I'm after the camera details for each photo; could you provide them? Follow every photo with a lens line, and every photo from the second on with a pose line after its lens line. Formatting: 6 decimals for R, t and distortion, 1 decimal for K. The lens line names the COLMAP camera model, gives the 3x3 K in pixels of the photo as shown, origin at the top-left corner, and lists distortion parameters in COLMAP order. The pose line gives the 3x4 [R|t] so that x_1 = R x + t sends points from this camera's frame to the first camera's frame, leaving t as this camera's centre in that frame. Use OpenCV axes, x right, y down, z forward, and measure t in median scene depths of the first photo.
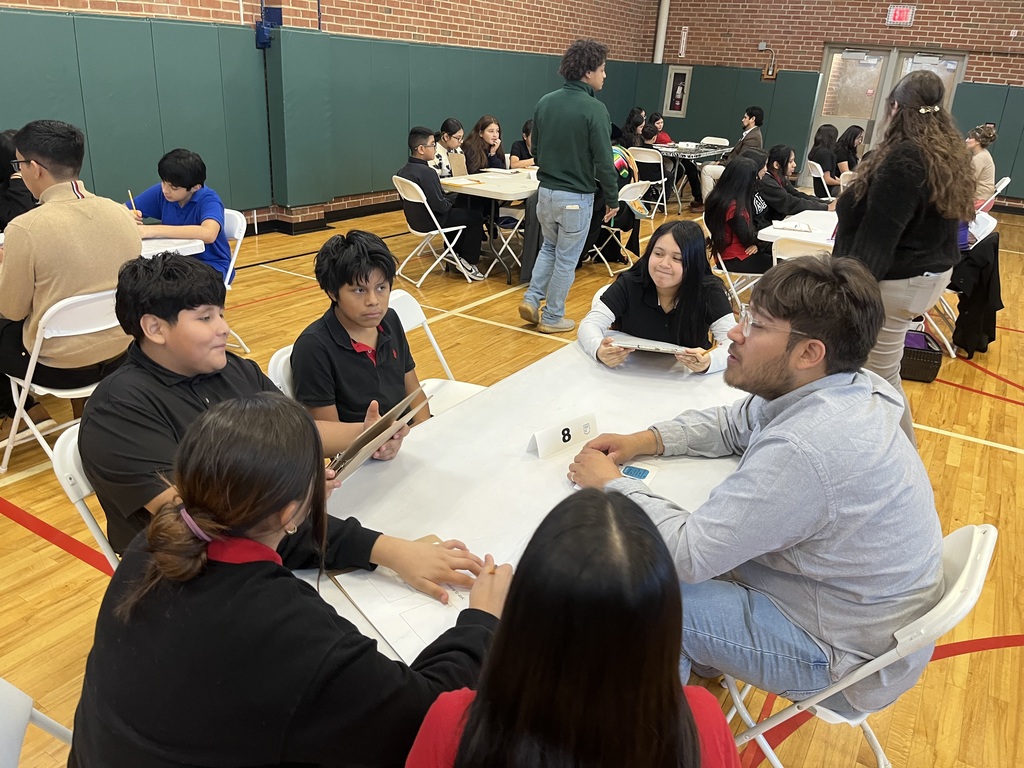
lens RADIAL K [[796.0, 0, 507.1], [0, 796.0, 387.2], [0, 0, 1]] dist [0.020288, -0.013591]
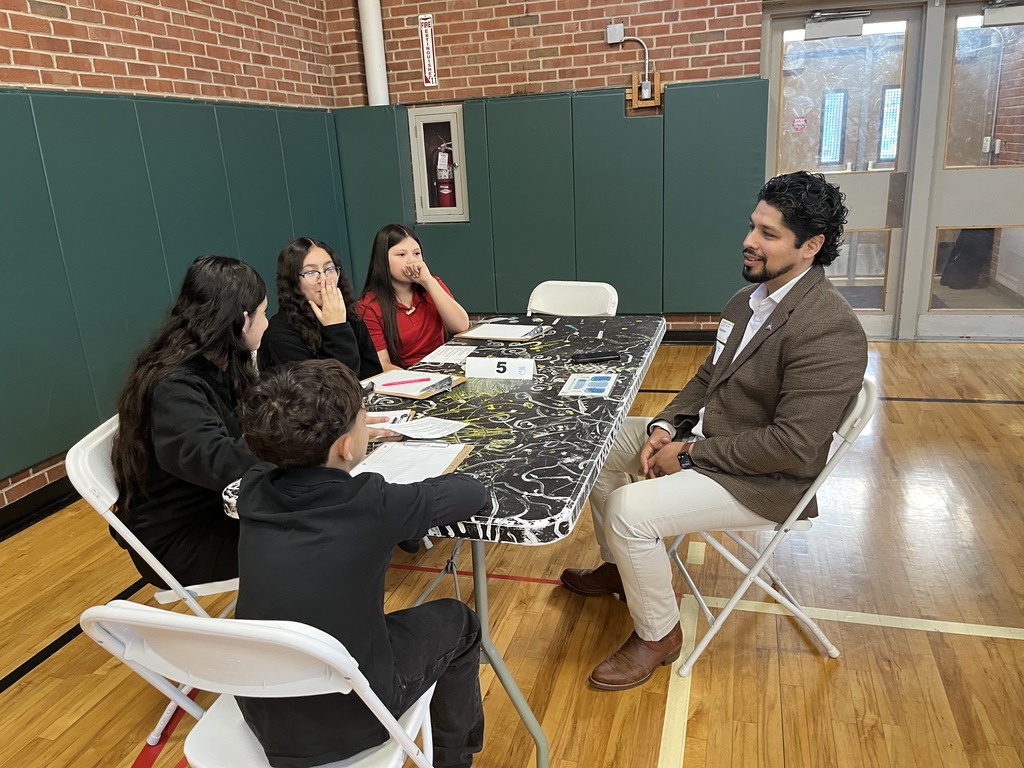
lens RADIAL K [[796.0, 0, 518.3], [0, 796.0, 381.4], [0, 0, 1]] dist [0.020288, -0.013591]
pose [[0.955547, -0.183866, 0.230484, 0.138502], [0.207229, 0.974898, -0.081420, -0.220303], [-0.209728, 0.125563, 0.969664, 0.610608]]
